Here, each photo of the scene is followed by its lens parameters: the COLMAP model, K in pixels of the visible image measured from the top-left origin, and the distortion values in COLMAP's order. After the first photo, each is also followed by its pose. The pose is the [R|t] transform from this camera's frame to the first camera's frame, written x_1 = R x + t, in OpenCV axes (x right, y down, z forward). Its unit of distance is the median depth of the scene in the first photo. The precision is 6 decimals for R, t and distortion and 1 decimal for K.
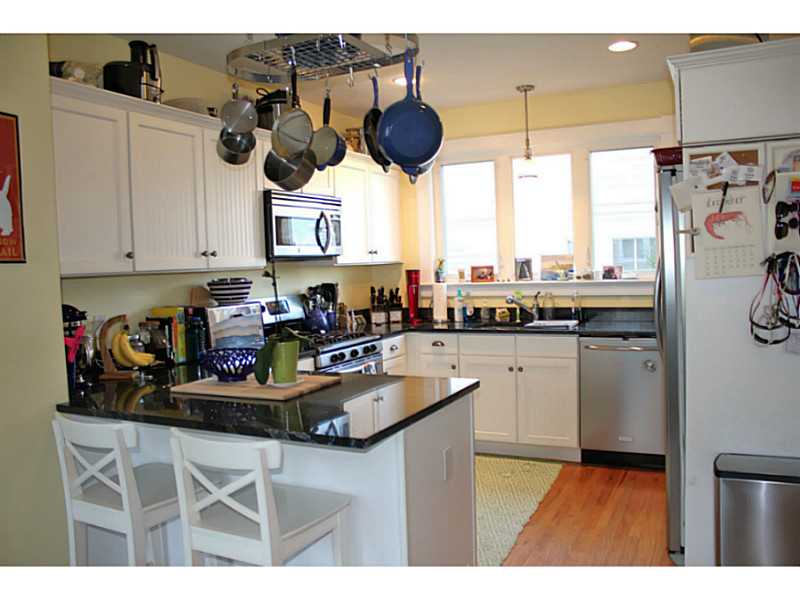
lens RADIAL K [[680.9, 0, 400.0], [0, 680.9, 300.0], [0, 0, 1]] dist [-0.144435, 0.139816]
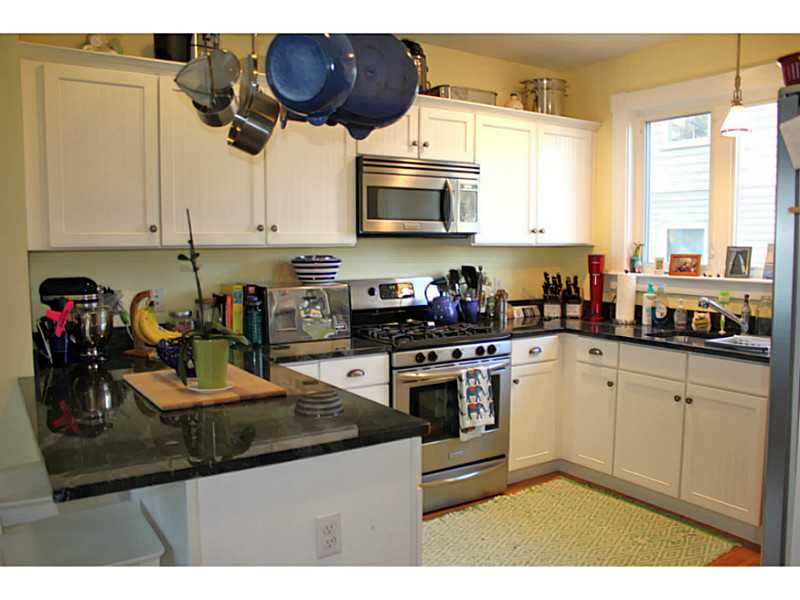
lens RADIAL K [[680.9, 0, 400.0], [0, 680.9, 300.0], [0, 0, 1]] dist [-0.144435, 0.139816]
pose [[0.862485, 0.079205, -0.499846, 0.228273], [-0.058042, 0.996641, 0.057775, -0.024432], [0.502744, -0.020819, 0.864185, 0.208834]]
